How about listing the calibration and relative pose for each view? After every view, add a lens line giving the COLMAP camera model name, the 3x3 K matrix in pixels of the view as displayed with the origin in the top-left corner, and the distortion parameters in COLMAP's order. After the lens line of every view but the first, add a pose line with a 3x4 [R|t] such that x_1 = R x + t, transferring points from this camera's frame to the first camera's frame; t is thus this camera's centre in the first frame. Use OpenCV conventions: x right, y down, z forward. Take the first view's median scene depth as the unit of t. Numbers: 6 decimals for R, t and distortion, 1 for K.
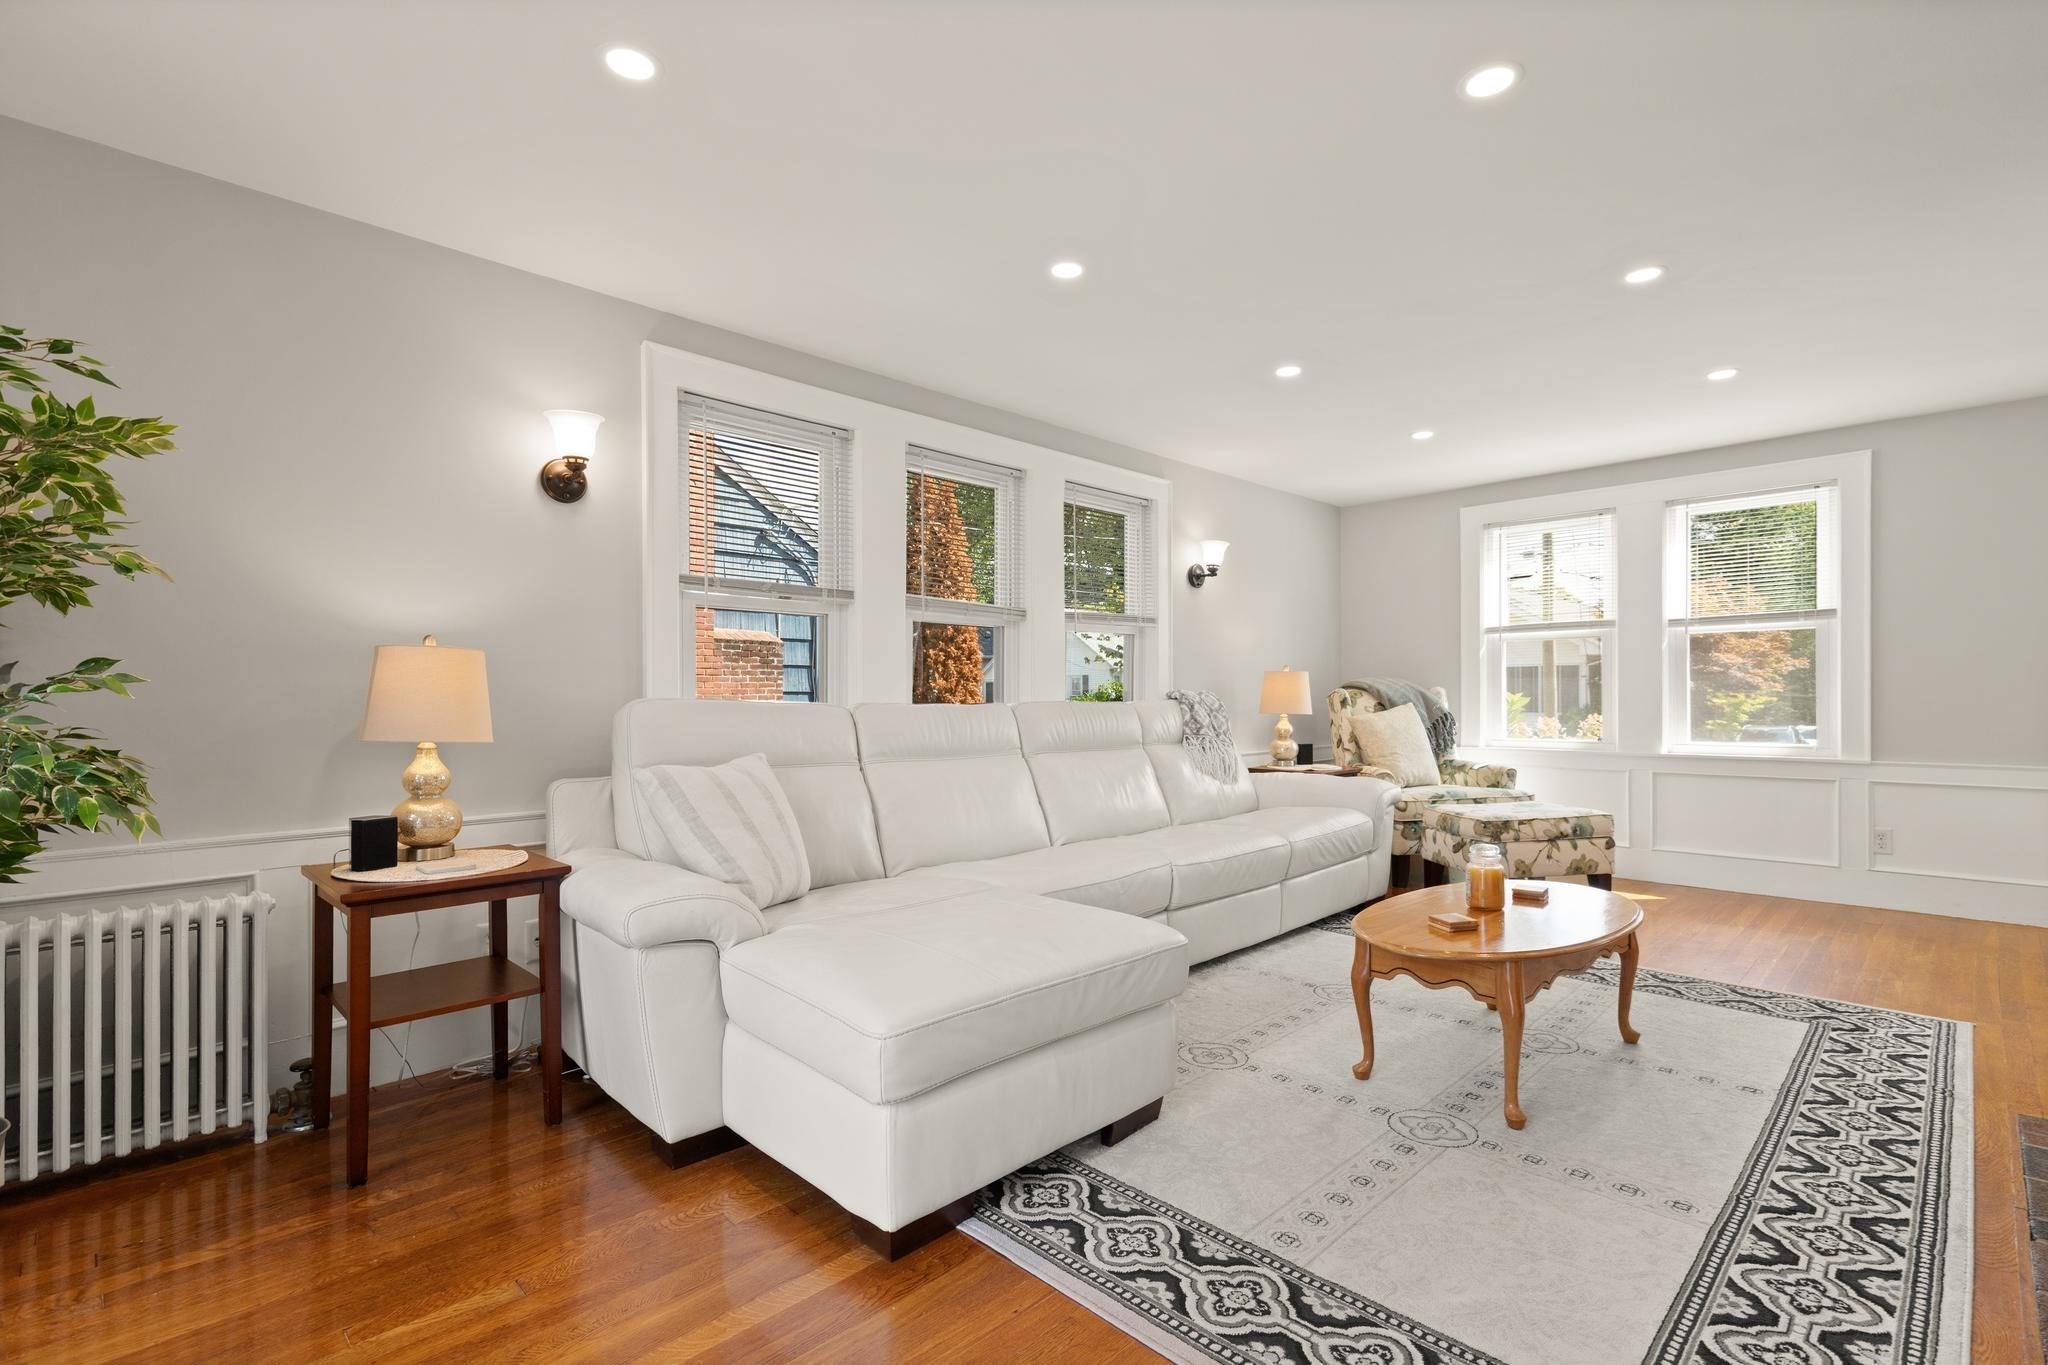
lens RADIAL K [[954.1, 0, 1029.6], [0, 954.1, 689.2], [0, 0, 1]] dist [-0.004183, -0.000463]
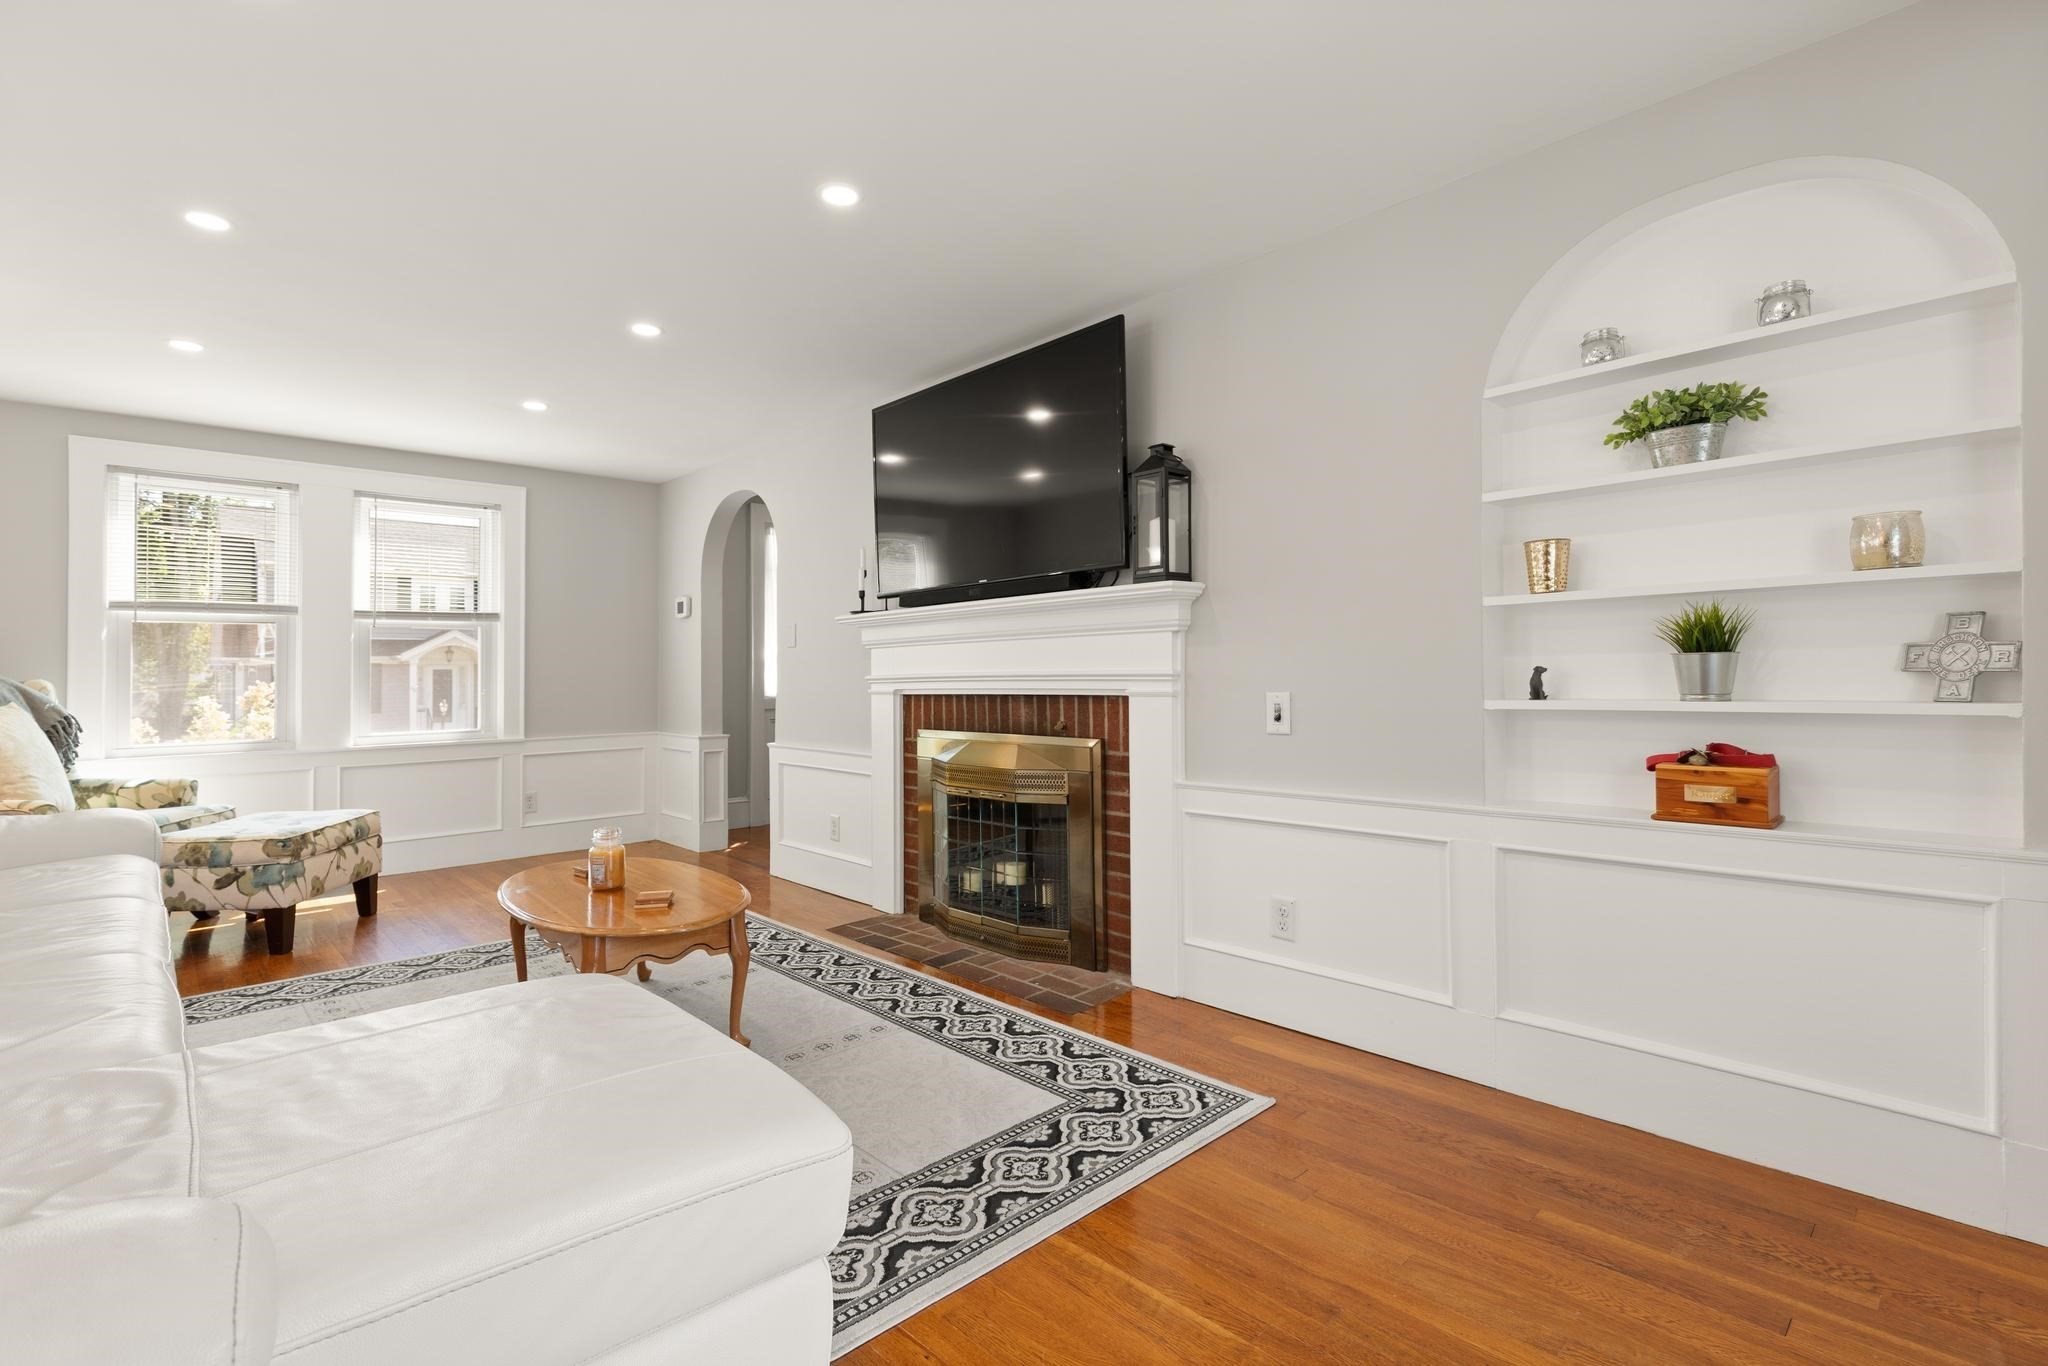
lens RADIAL K [[930.7, 0, 1026.3], [0, 930.7, 730.2], [0, 0, 1]] dist [-0.002690, -0.000273]
pose [[0.018722, -0.056465, 0.998229, -0.673445], [0.004586, 0.998398, 0.056388, -0.002624], [-0.999814, 0.003523, 0.018951, 0.679061]]
